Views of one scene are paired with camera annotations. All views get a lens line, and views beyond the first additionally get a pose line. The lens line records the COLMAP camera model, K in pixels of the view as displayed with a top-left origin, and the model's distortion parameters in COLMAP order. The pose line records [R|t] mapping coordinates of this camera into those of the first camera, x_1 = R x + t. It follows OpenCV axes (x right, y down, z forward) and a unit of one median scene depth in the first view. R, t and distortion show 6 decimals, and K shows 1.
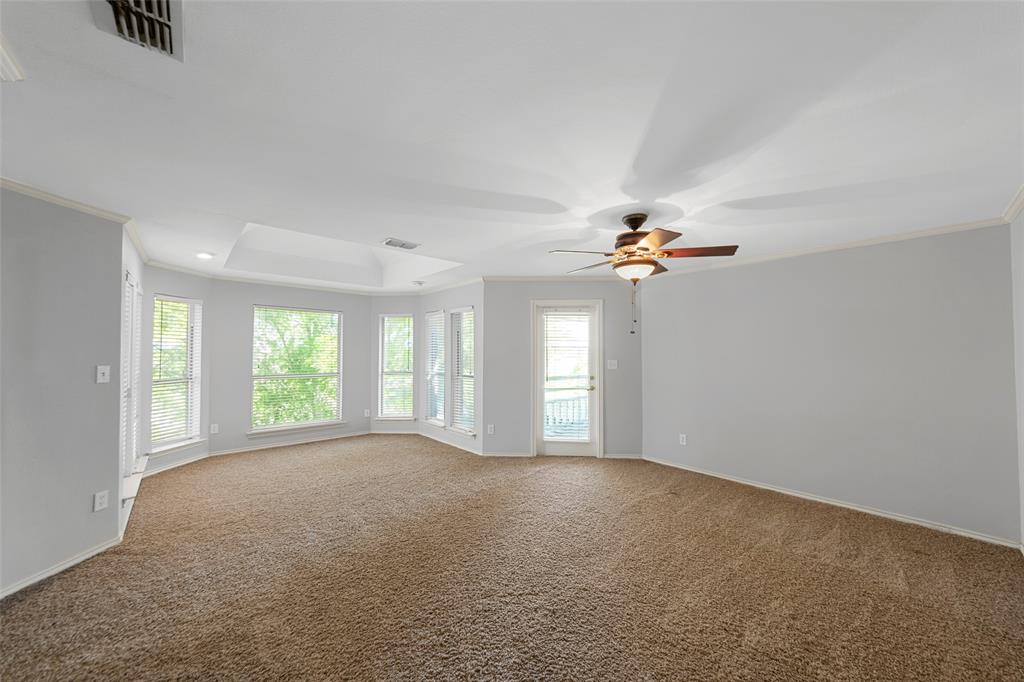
lens RADIAL K [[364.8, 0, 505.3], [0, 364.8, 343.9], [0, 0, 1]] dist [0.000224, 0.000373]
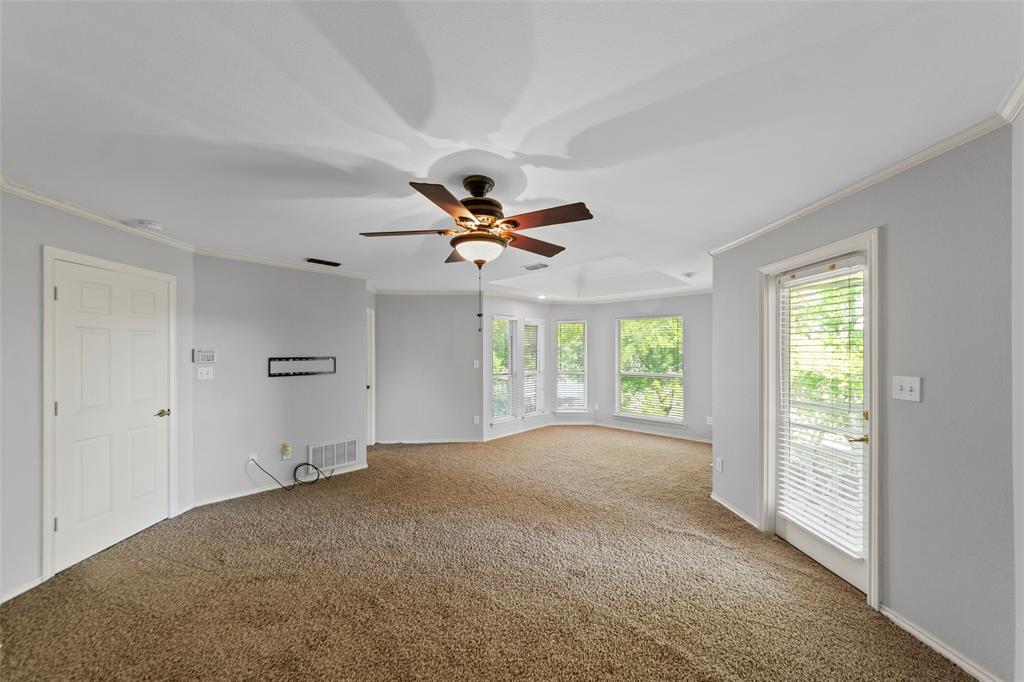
lens RADIAL K [[364.8, 0, 516.0], [0, 364.8, 356.0], [0, 0, 1]] dist [0.000224, 0.000373]
pose [[0.109007, 0.007459, -0.994013, 1.146810], [0.021463, 0.999721, 0.009856, 0.017109], [0.993809, -0.022409, 0.108817, 0.995386]]
